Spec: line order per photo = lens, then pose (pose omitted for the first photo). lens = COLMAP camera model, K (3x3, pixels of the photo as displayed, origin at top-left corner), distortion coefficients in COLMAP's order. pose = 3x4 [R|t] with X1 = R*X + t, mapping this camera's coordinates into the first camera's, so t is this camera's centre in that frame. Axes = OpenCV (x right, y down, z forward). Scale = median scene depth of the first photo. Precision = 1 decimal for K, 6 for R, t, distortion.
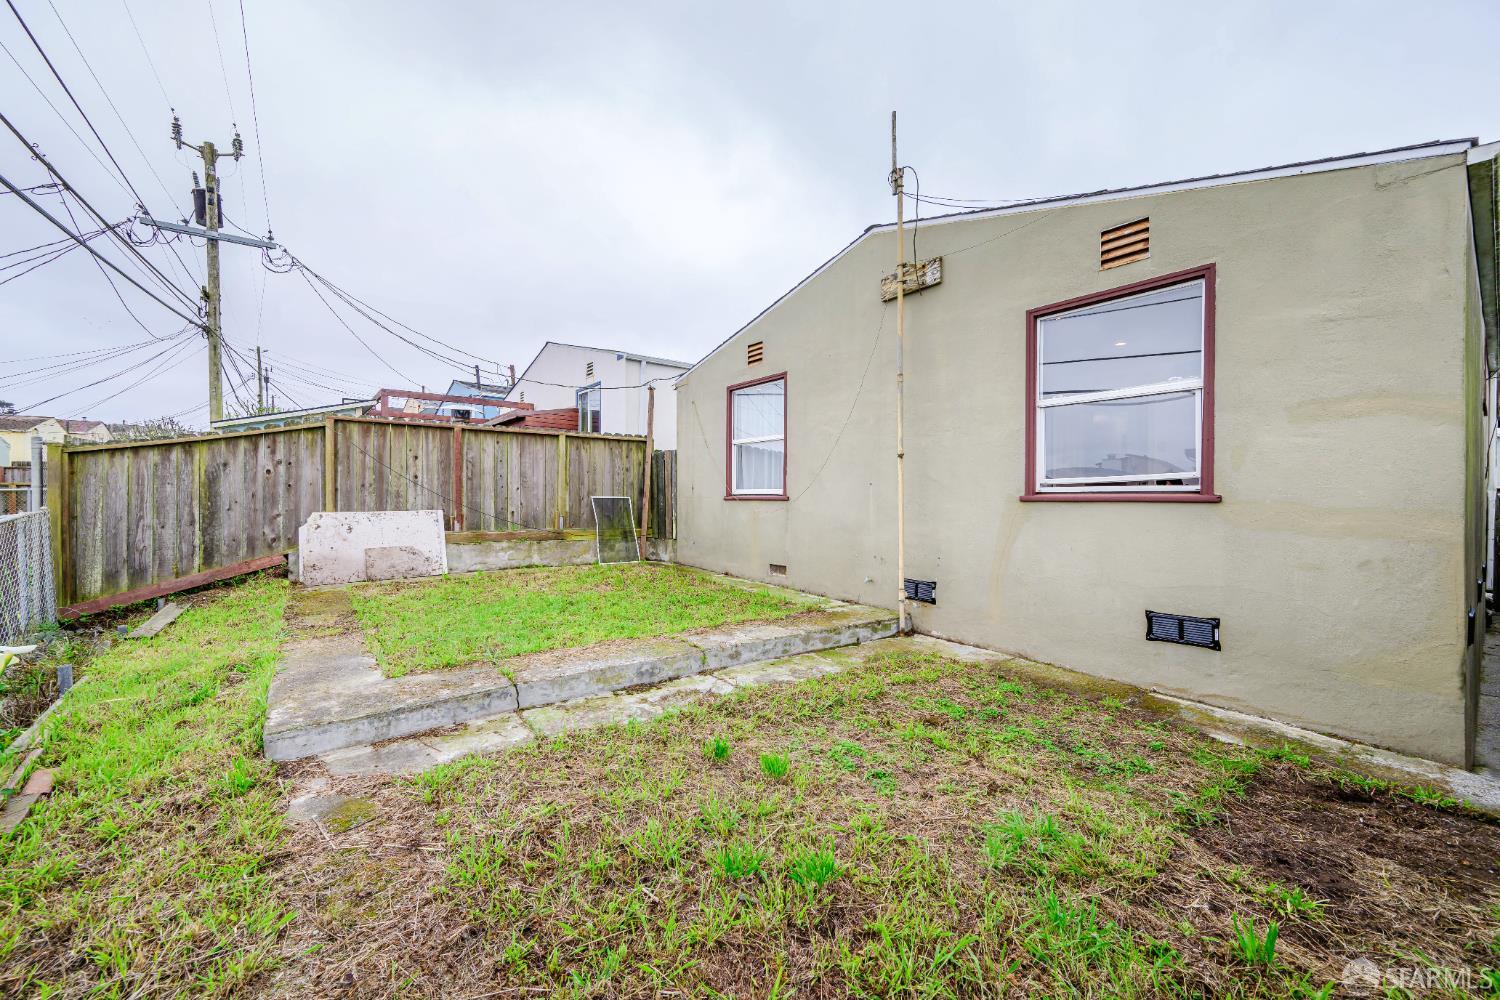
lens RADIAL K [[589.2, 0, 752.1], [0, 589.2, 516.2], [0, 0, 1]] dist [-0.001401, 0.000051]
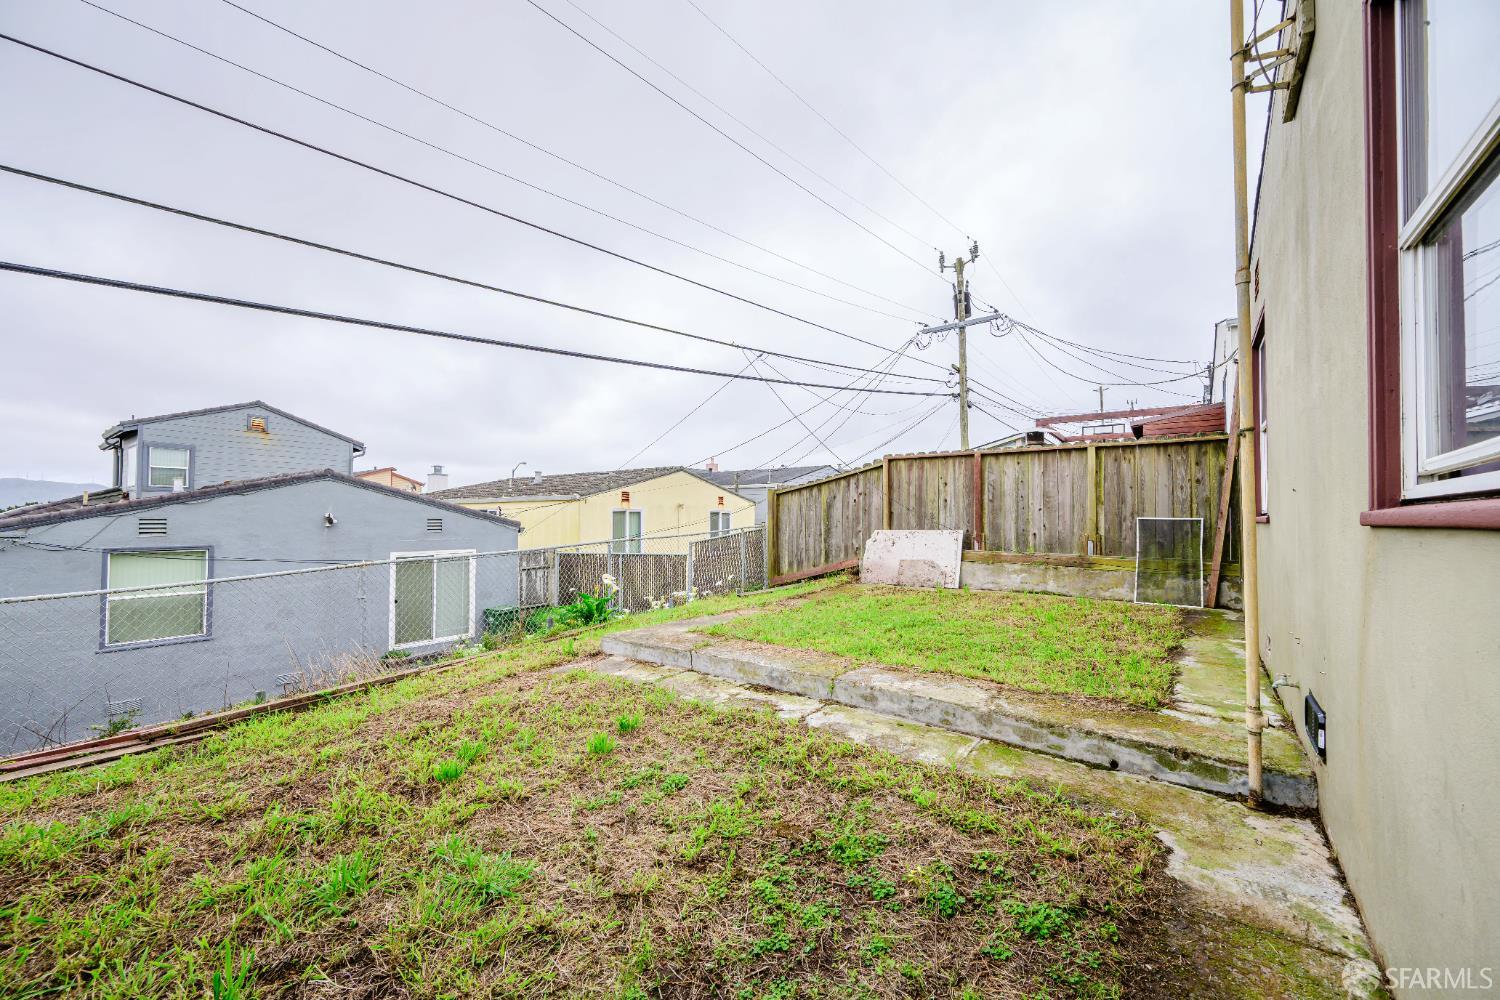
lens RADIAL K [[589.2, 0, 752.1], [0, 589.2, 516.2], [0, 0, 1]] dist [-0.001401, 0.000051]
pose [[0.262687, -0.004810, -0.964869, 0.517917], [-0.032145, 0.999389, -0.013734, -0.010535], [0.964345, 0.034623, 0.262372, 0.400292]]
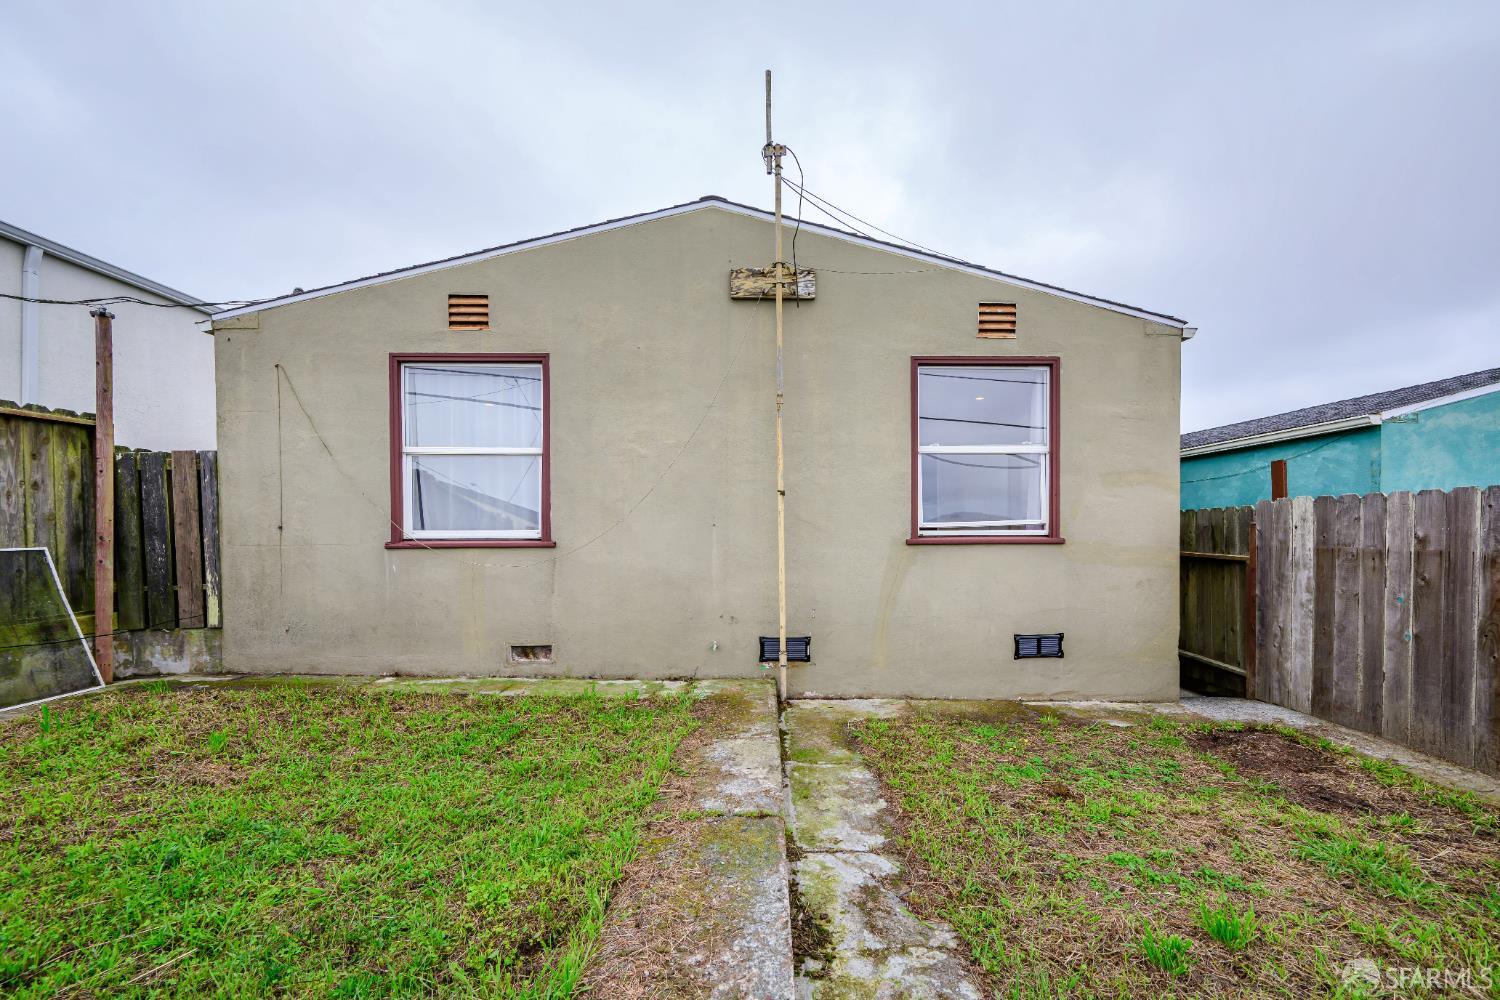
lens RADIAL K [[601.5, 0, 792.4], [0, 601.5, 545.1], [0, 0, 1]] dist [-0.001603, -0.000392]
pose [[0.584538, -0.034467, 0.810634, -0.362923], [0.031245, 0.999312, 0.019959, -0.037808], [-0.810764, 0.013661, 0.585213, 0.410622]]
